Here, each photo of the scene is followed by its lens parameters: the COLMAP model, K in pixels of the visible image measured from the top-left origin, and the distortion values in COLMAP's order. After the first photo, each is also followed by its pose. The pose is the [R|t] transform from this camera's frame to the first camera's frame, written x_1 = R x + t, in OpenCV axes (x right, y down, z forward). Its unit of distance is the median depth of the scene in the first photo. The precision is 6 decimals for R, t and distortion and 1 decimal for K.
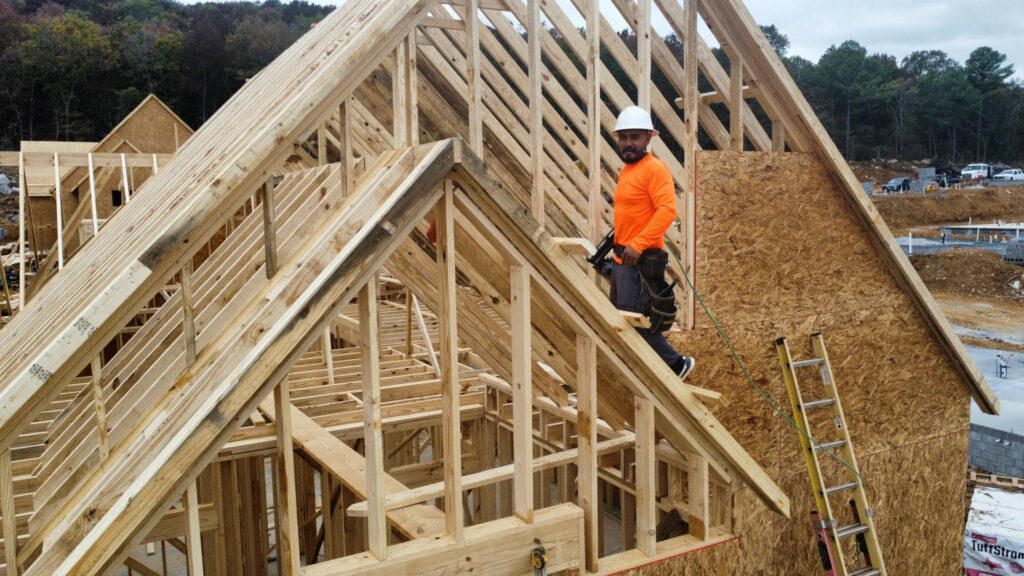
lens RADIAL K [[767.5, 0, 509.9], [0, 767.5, 284.4], [0, 0, 1]] dist [-0.007029, -0.002580]
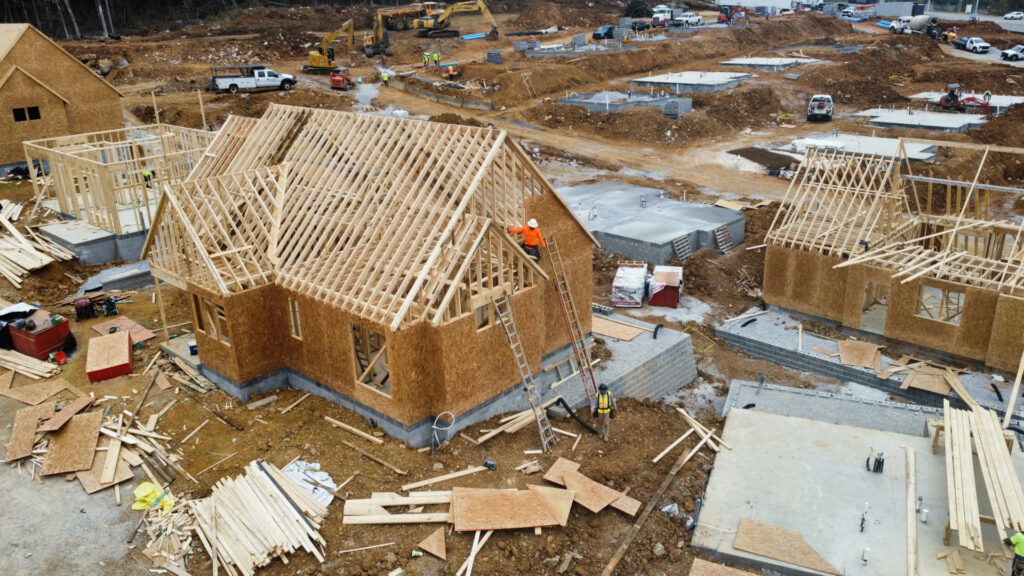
lens RADIAL K [[767.5, 0, 512.4], [0, 767.5, 288.6], [0, 0, 1]] dist [-0.007029, -0.002580]
pose [[0.941474, -0.124217, 0.313364, -0.174943], [0.045062, 0.967662, 0.248194, -0.108430], [-0.334060, -0.219548, 0.916626, -0.427953]]
